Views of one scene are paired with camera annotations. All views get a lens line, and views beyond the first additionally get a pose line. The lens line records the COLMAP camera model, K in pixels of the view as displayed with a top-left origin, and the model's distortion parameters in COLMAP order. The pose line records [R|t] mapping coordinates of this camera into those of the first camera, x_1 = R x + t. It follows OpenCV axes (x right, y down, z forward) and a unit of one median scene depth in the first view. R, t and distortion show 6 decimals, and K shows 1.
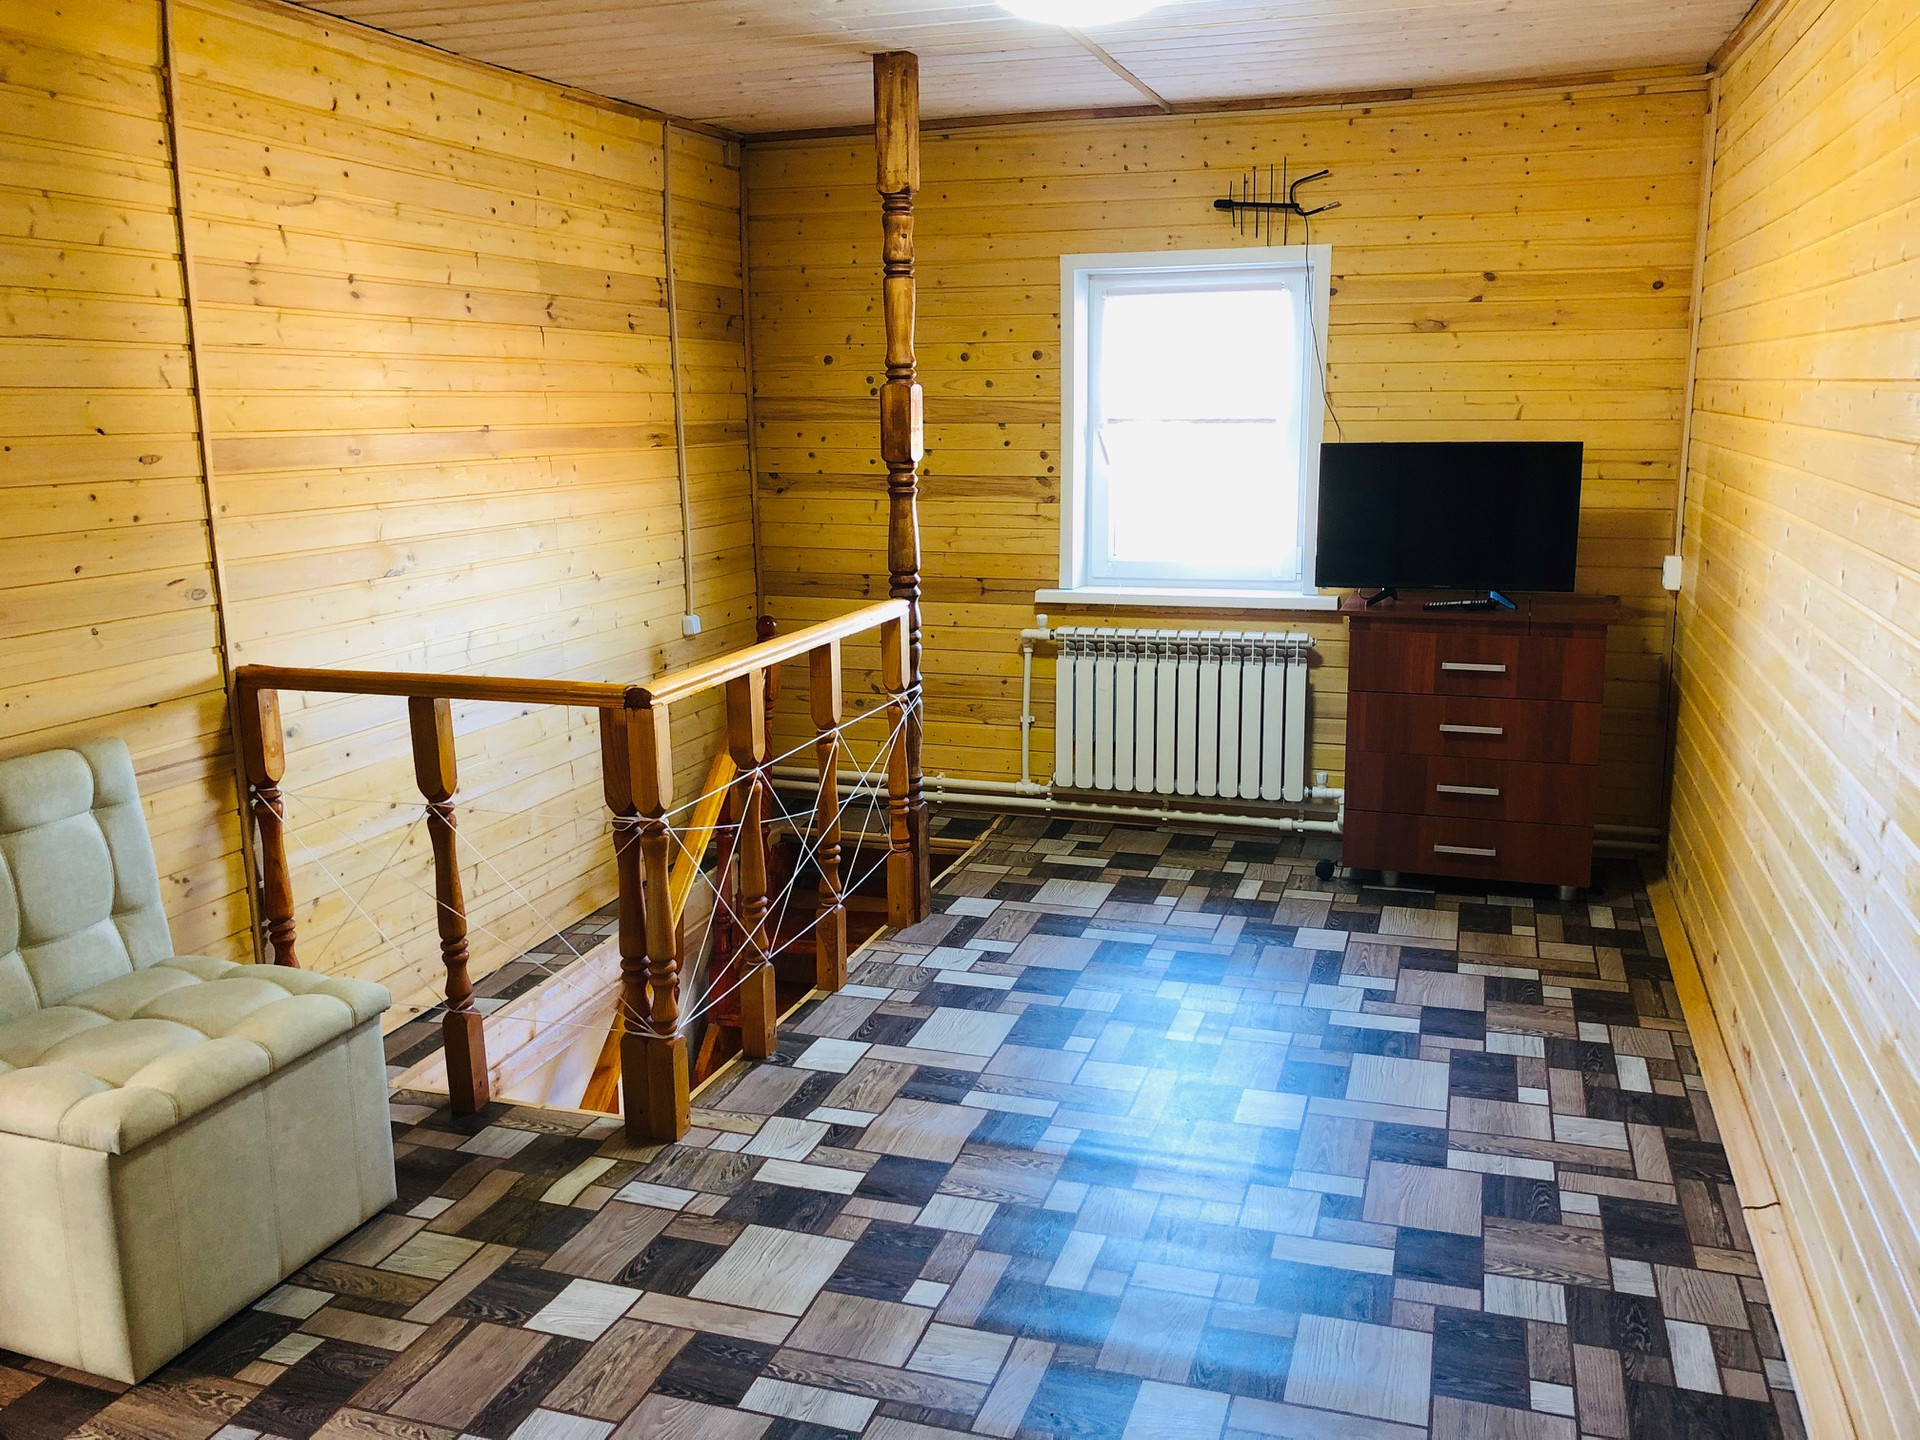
lens RADIAL K [[1590.7, 0, 966.4], [0, 1590.7, 717.6], [0, 0, 1]] dist [-0.023056, -0.010806]
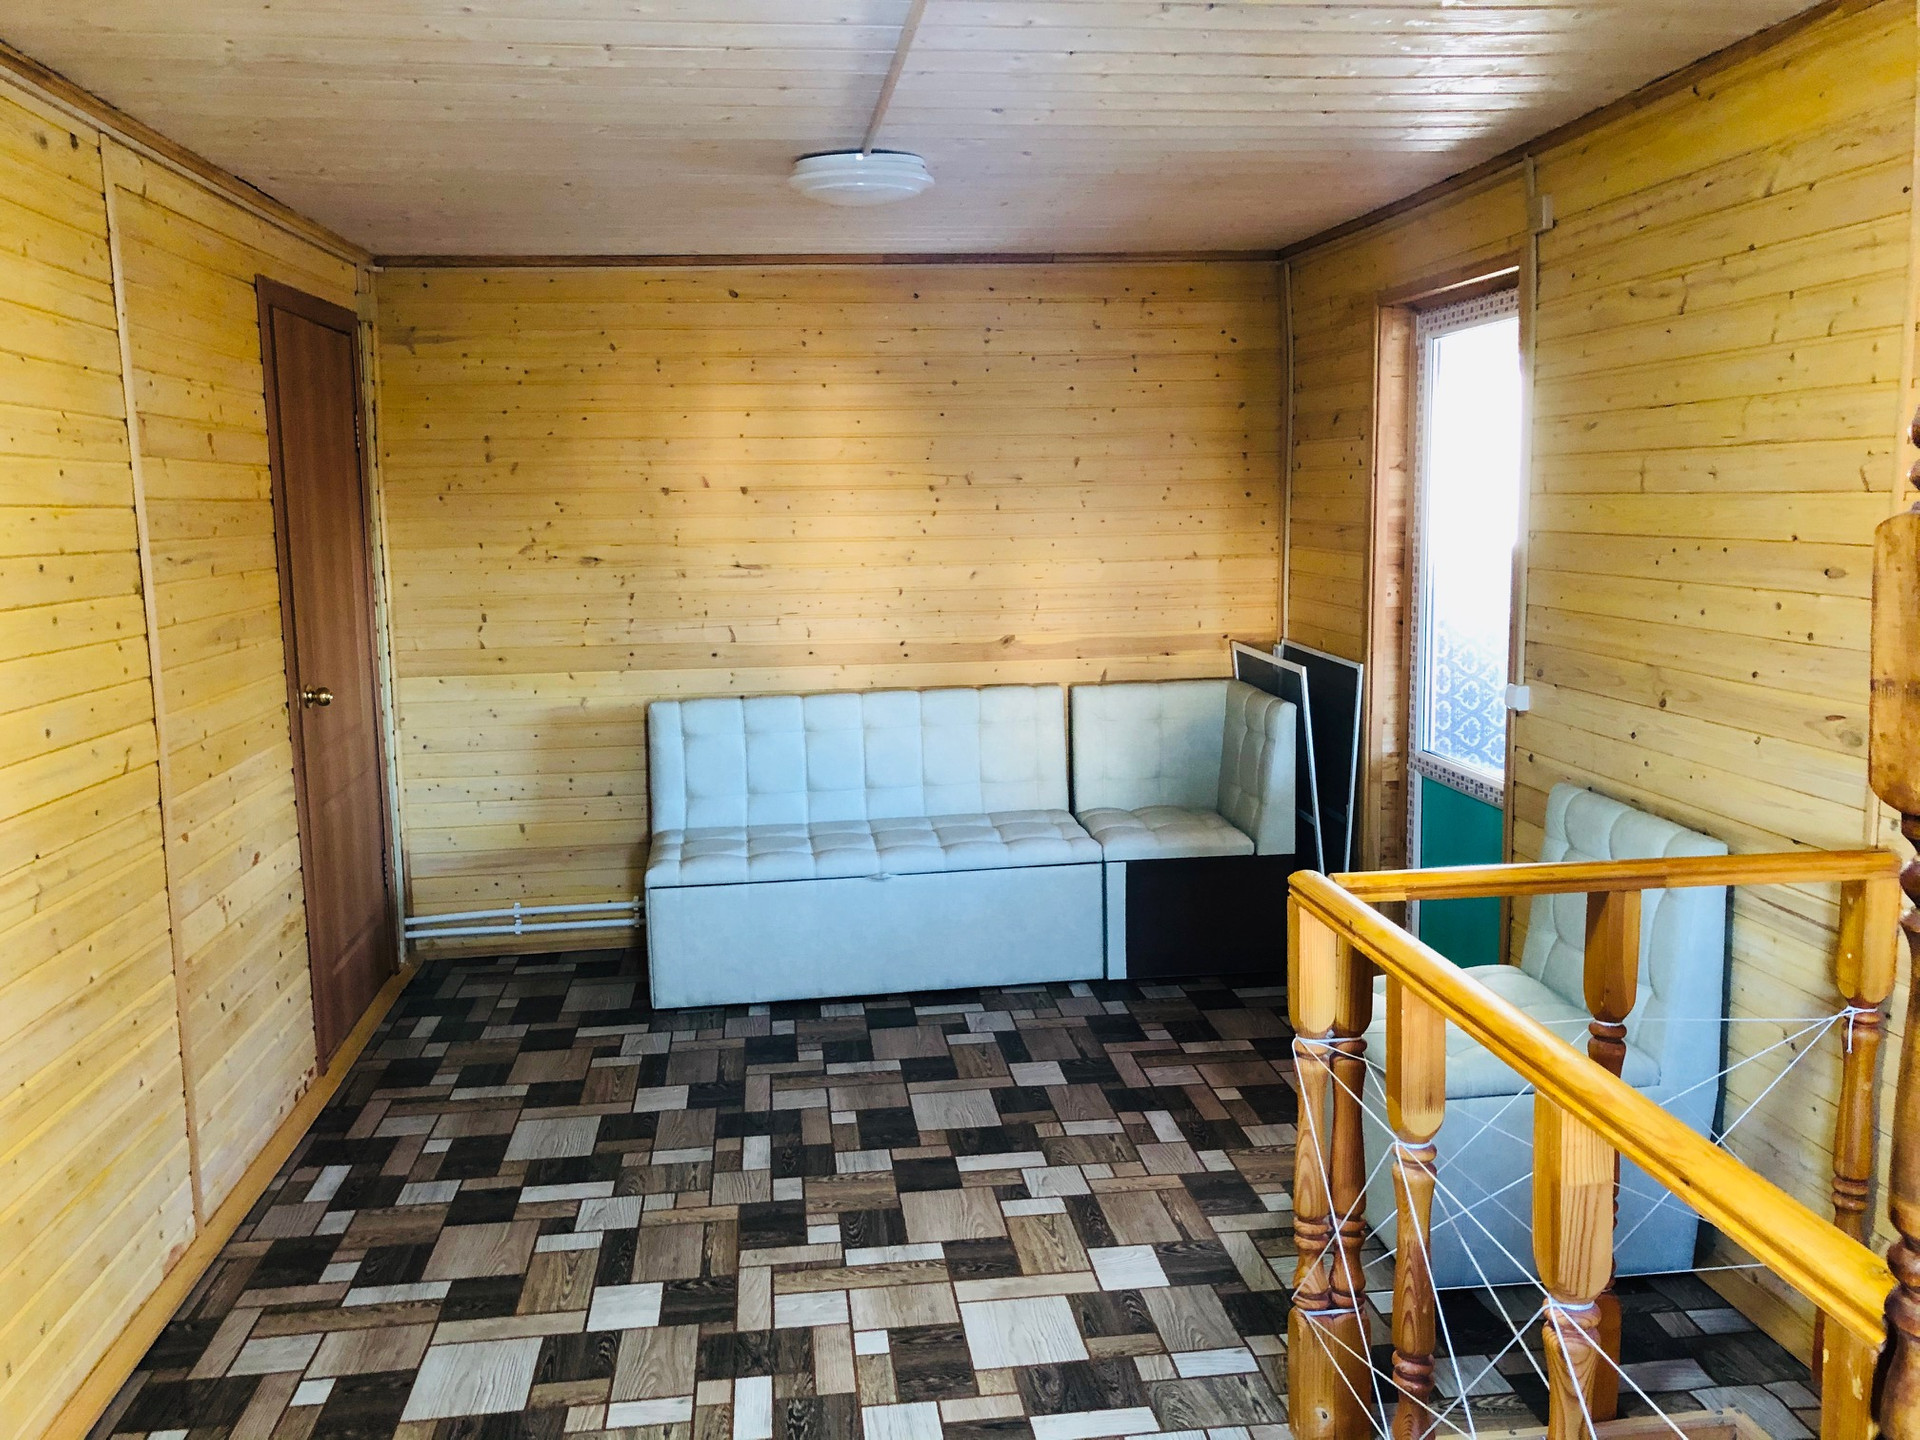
lens RADIAL K [[1590.7, 0, 964.9], [0, 1590.7, 713.5], [0, 0, 1]] dist [-0.023056, -0.010806]
pose [[-0.908190, 0.089015, -0.408984, 0.392505], [-0.054577, 0.943597, 0.326567, -0.428298], [0.414986, 0.318906, -0.852107, 1.921509]]
